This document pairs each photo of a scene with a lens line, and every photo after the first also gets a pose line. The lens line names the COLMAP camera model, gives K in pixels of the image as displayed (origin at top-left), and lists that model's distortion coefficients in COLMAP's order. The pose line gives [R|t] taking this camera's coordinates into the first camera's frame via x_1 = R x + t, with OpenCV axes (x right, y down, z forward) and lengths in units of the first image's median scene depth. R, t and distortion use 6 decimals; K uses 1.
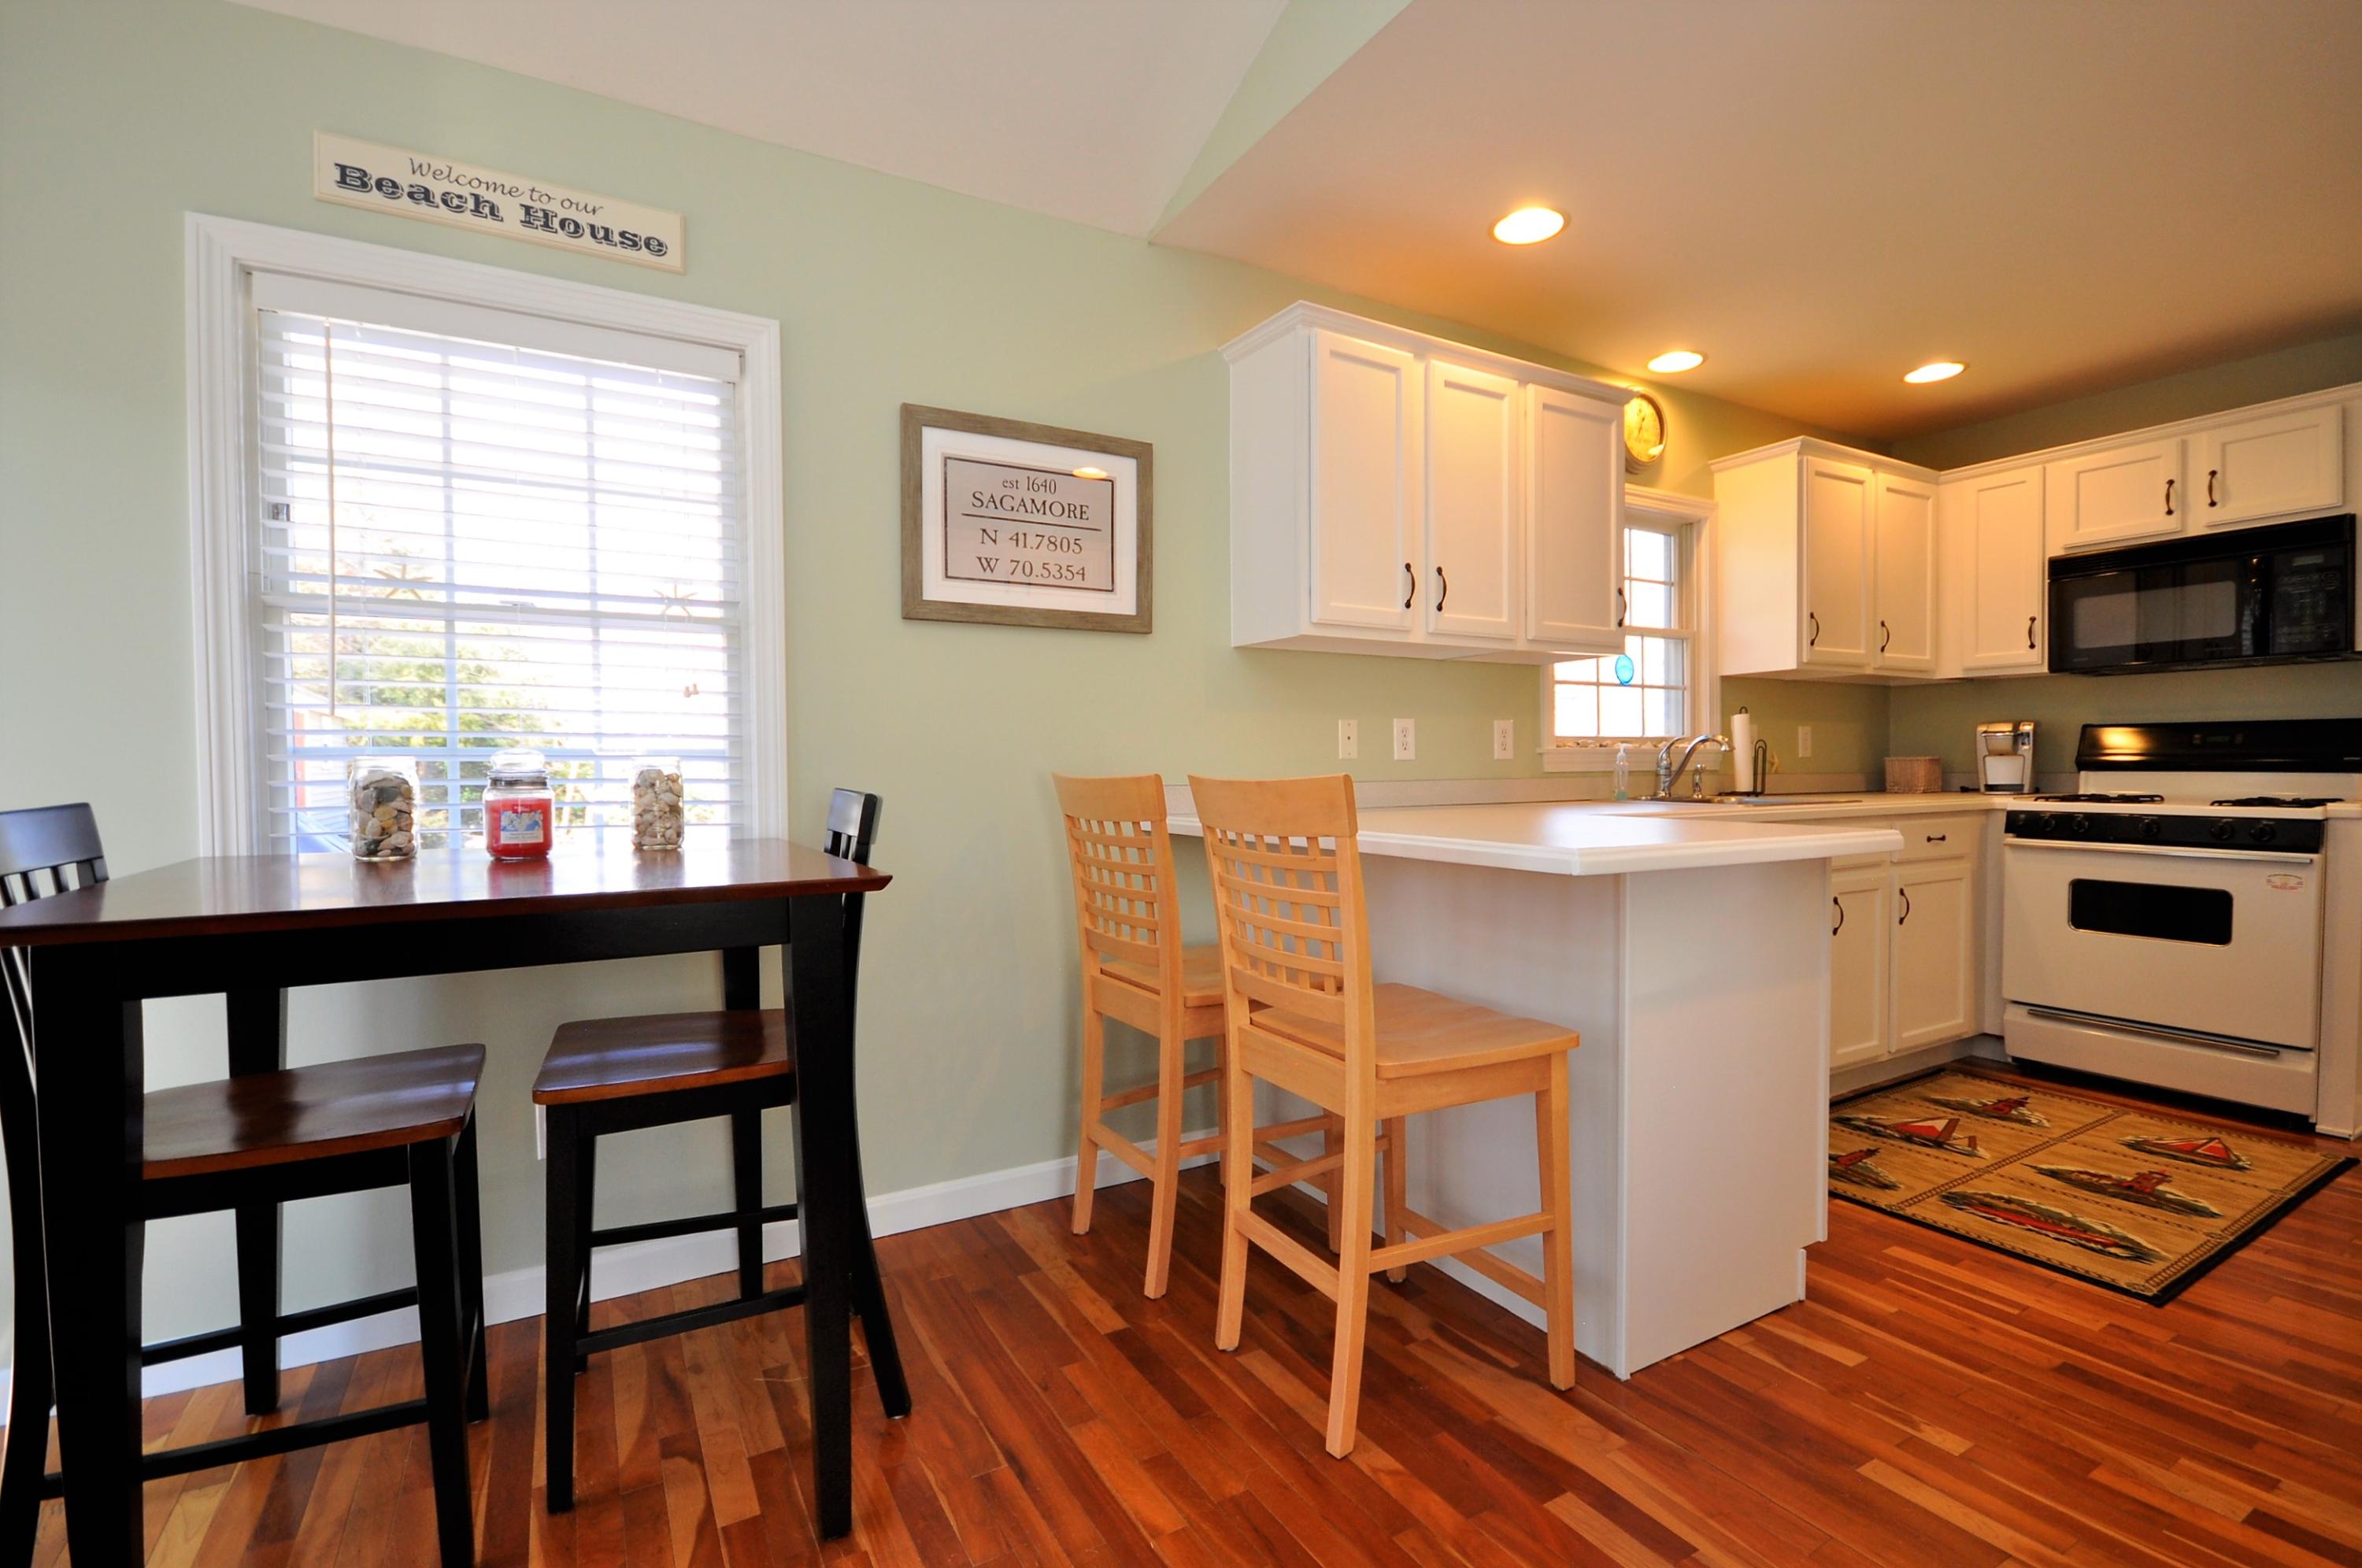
lens RADIAL K [[1034.4, 0, 1174.1], [0, 1034.4, 792.1], [0, 0, 1]] dist [0.011737, -0.014689]
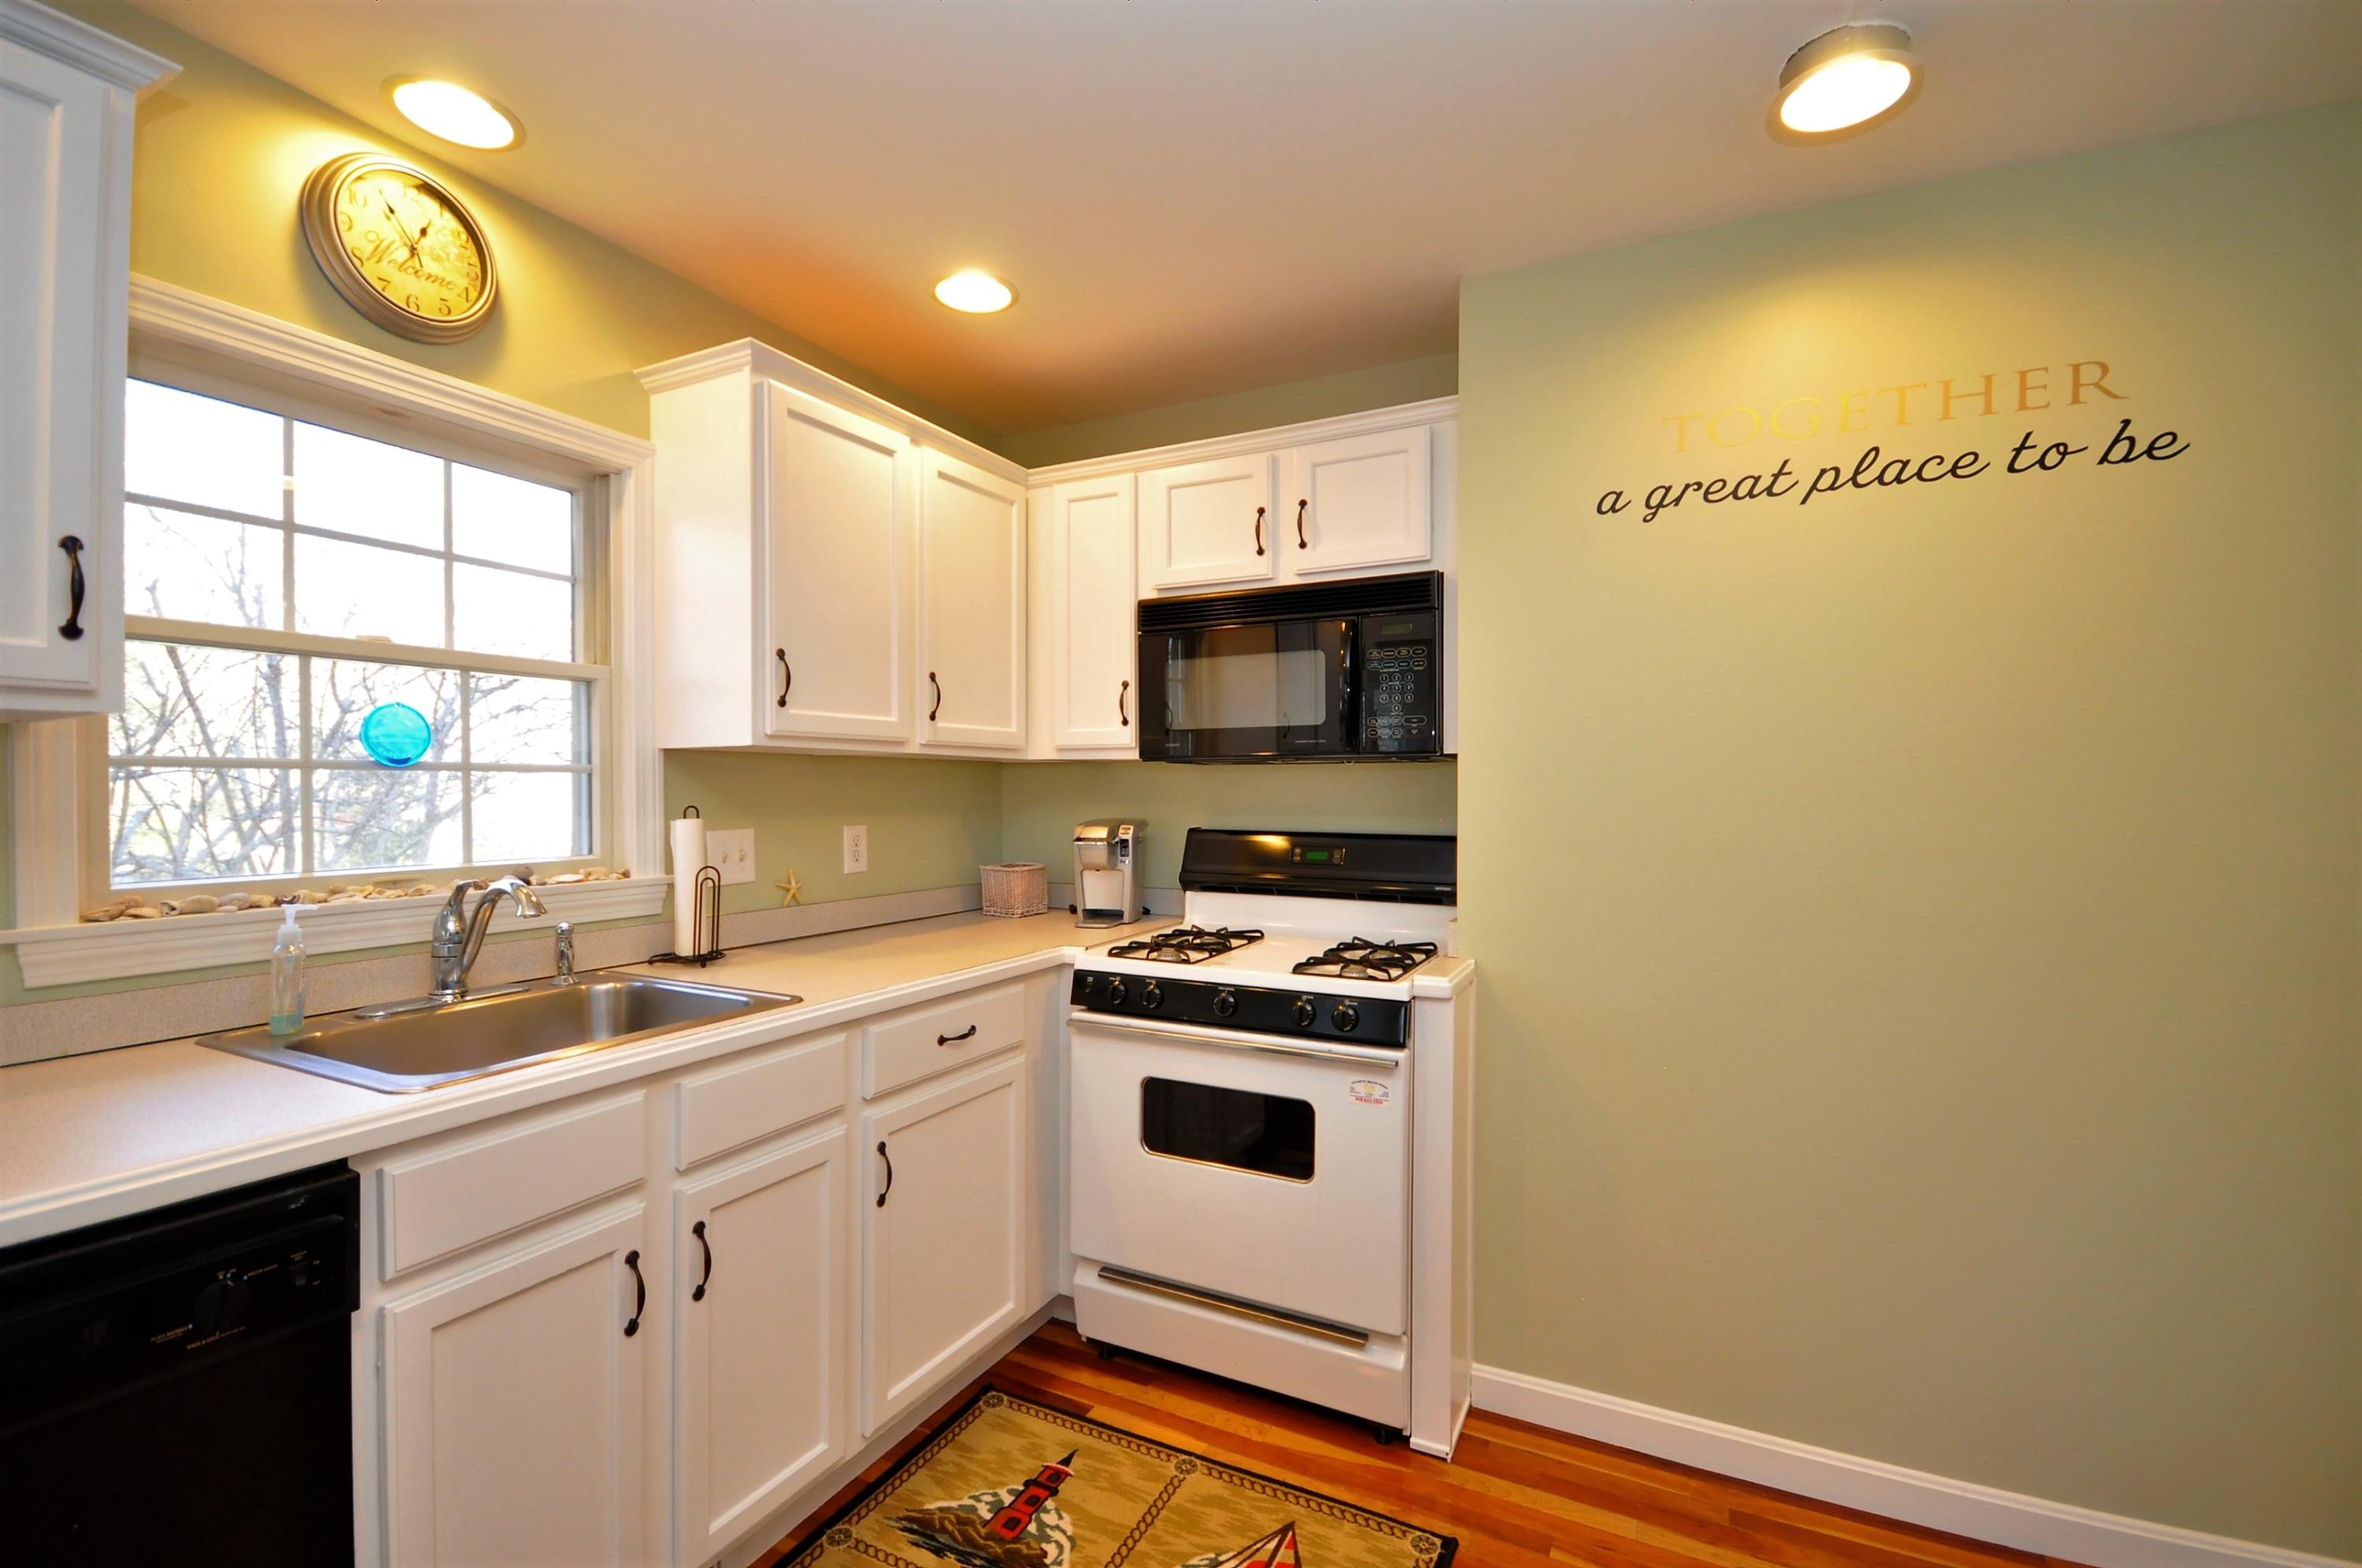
lens RADIAL K [[1038.6, 0, 1174.8], [0, 1038.6, 793.7], [0, 0, 1]] dist [0.000891, -0.000413]
pose [[0.832567, 0.006342, 0.553888, 0.506247], [0.006719, 0.999745, -0.021546, -0.083423], [-0.553883, 0.021660, 0.832312, 0.421723]]
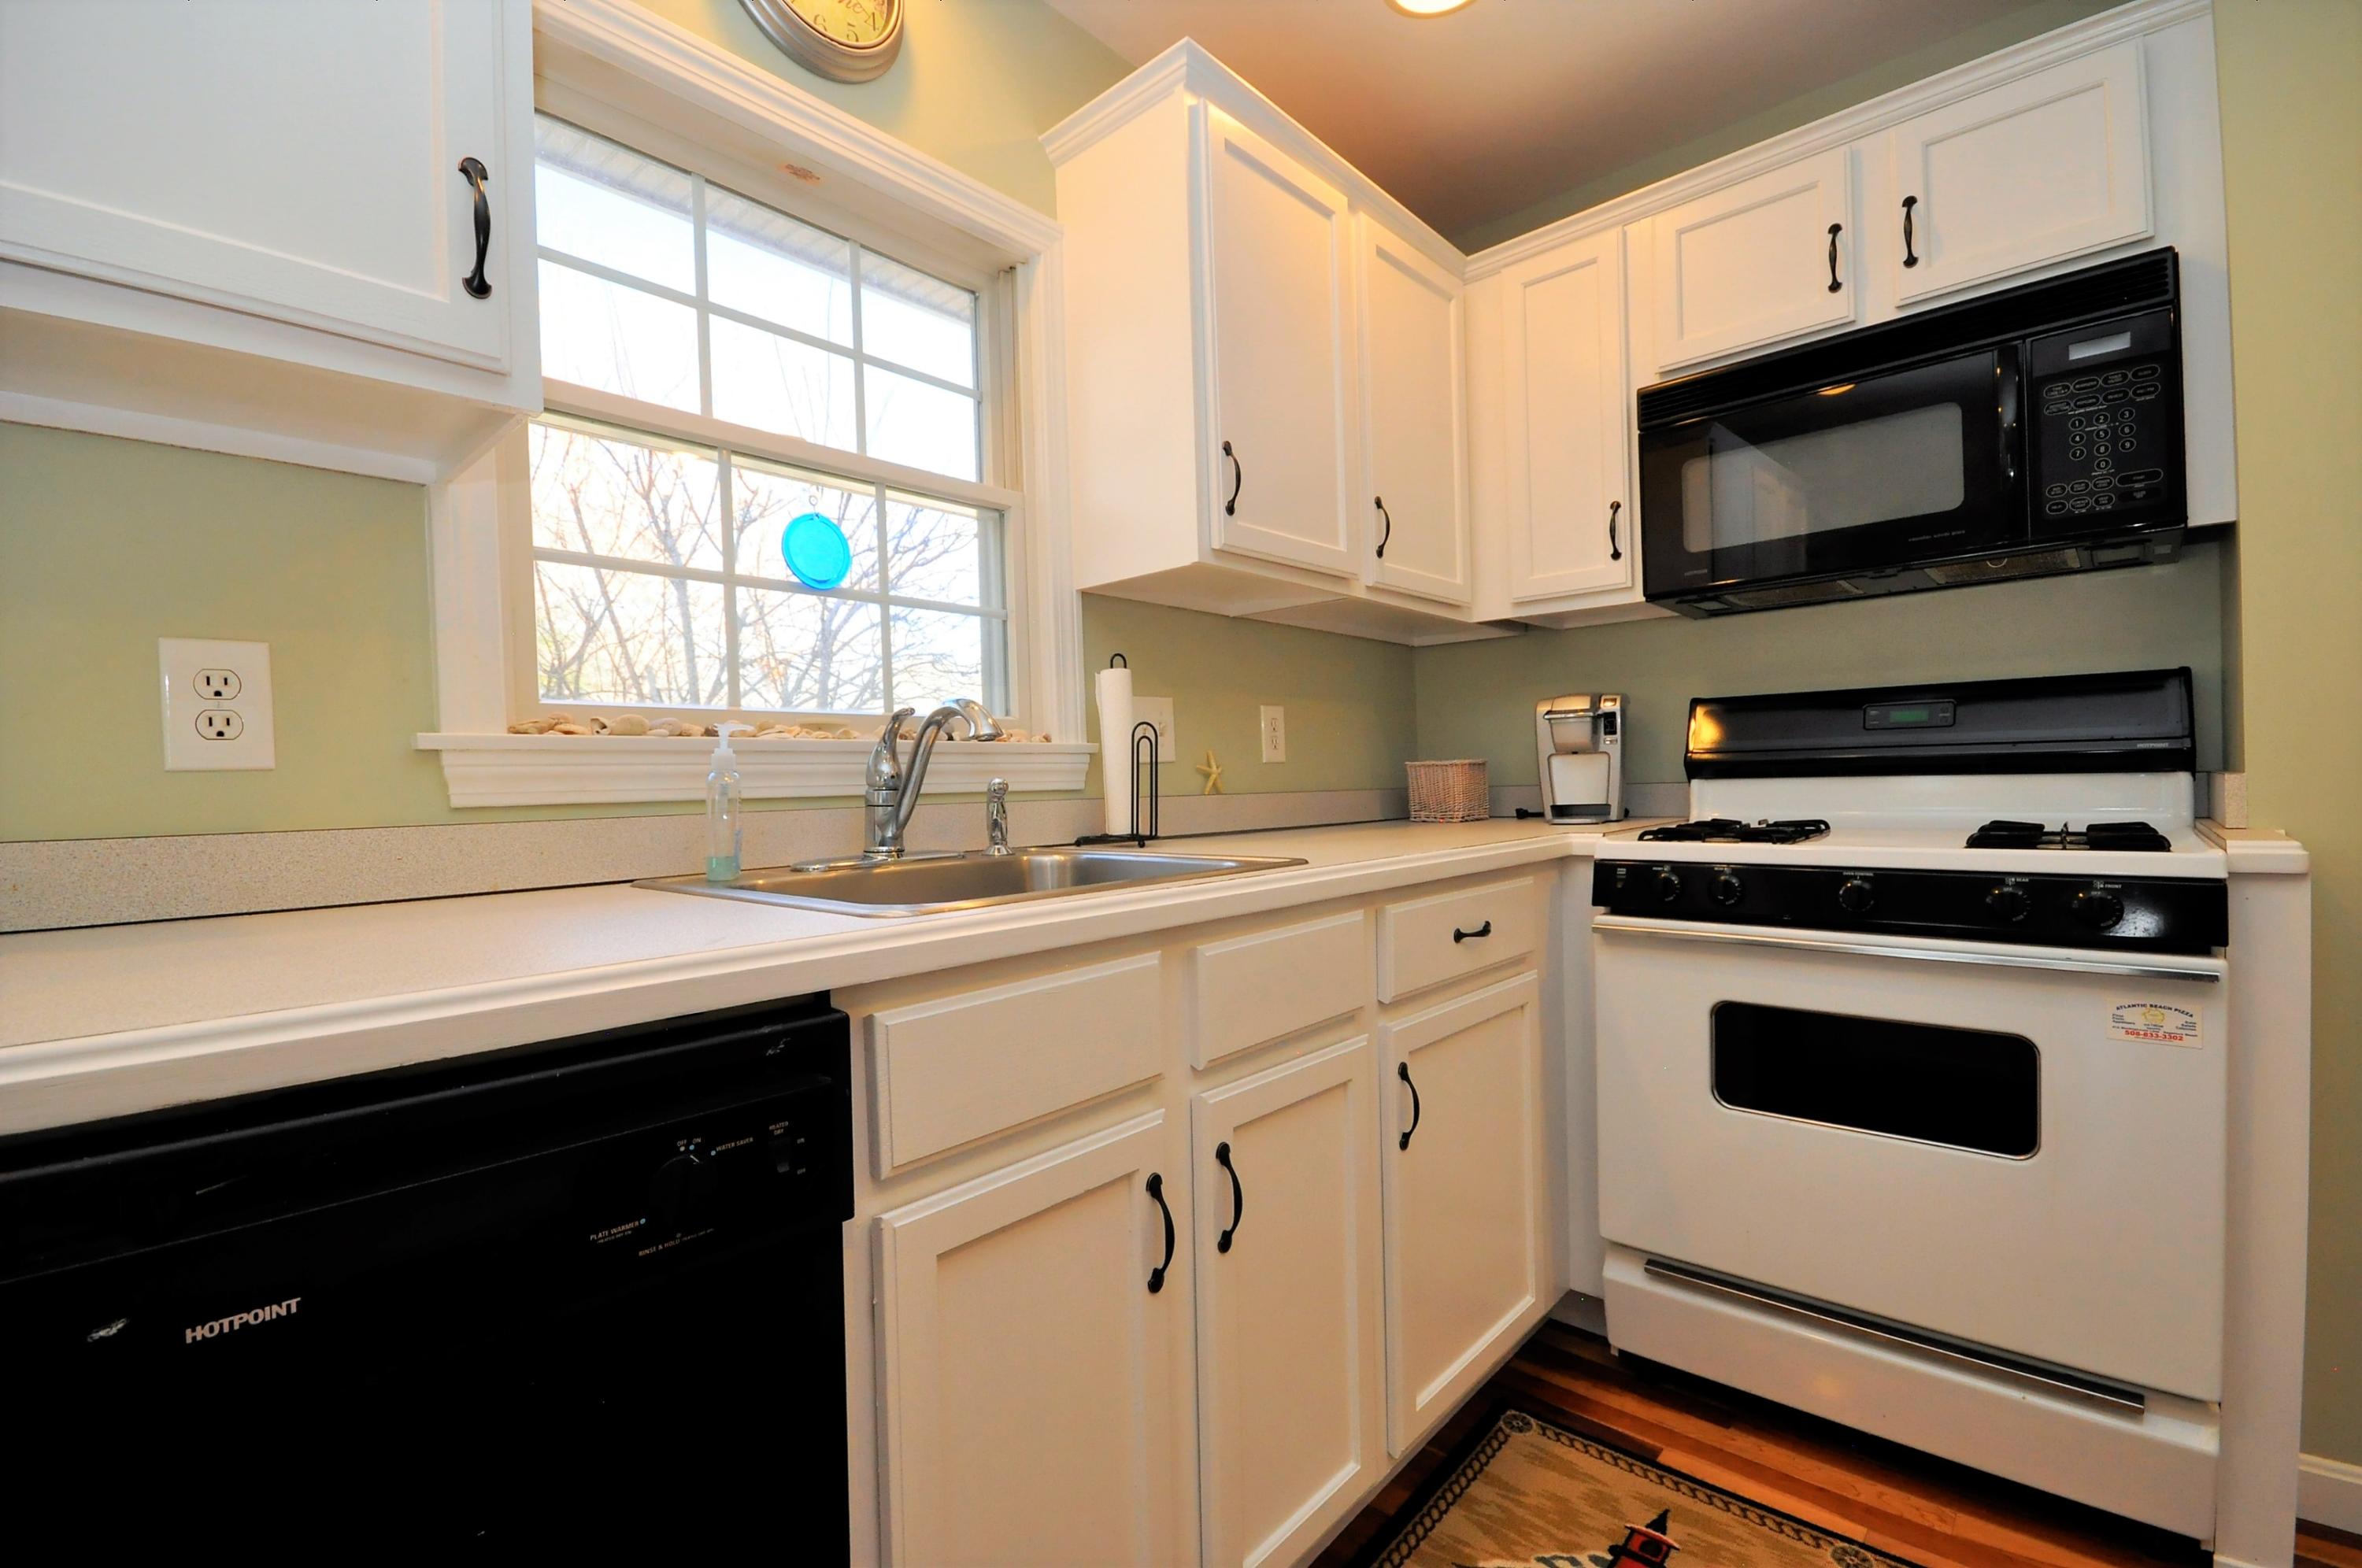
lens RADIAL K [[1034.4, 0, 1174.1], [0, 1034.4, 792.1], [0, 0, 1]] dist [0.011737, -0.014689]
pose [[0.946909, -0.020439, 0.320852, 0.469775], [0.027658, 0.999456, -0.017959, -0.012071], [-0.320310, 0.025879, 0.946959, 0.613667]]
